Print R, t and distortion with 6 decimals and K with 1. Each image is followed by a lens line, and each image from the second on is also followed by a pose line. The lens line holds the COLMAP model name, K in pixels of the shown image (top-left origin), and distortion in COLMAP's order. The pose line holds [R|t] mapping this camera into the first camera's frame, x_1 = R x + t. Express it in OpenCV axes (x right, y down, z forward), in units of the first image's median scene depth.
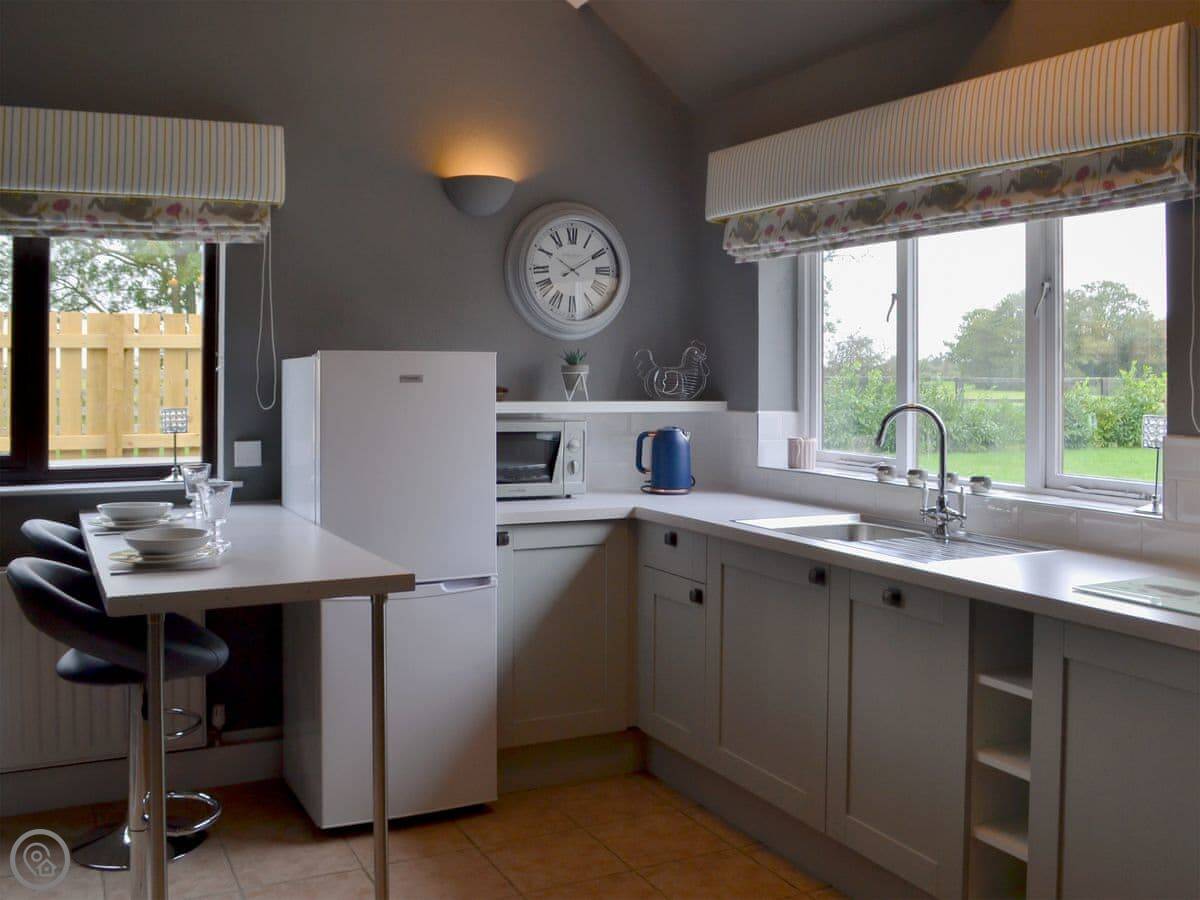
lens RADIAL K [[1133.7, 0, 608.4], [0, 1133.7, 458.5], [0, 0, 1]] dist [-0.055226, -0.015780]
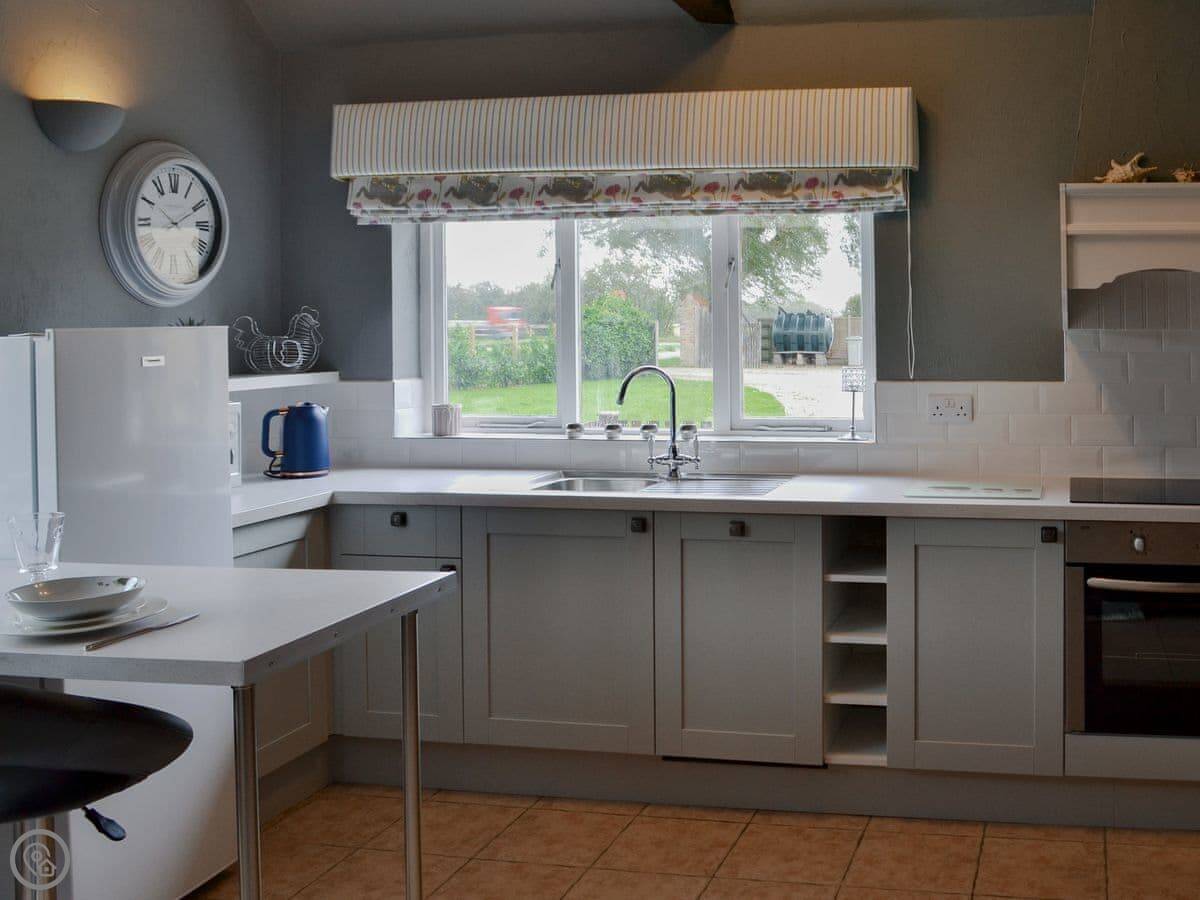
lens RADIAL K [[1384.5, 0, 600.0], [0, 1384.5, 413.9], [0, 0, 1]] dist [-0.066559, 0.027019]
pose [[0.637180, -0.071399, 0.767401, -0.675652], [0.070896, 0.996908, 0.033887, -0.041557], [-0.767448, 0.032814, 0.640271, 0.120297]]
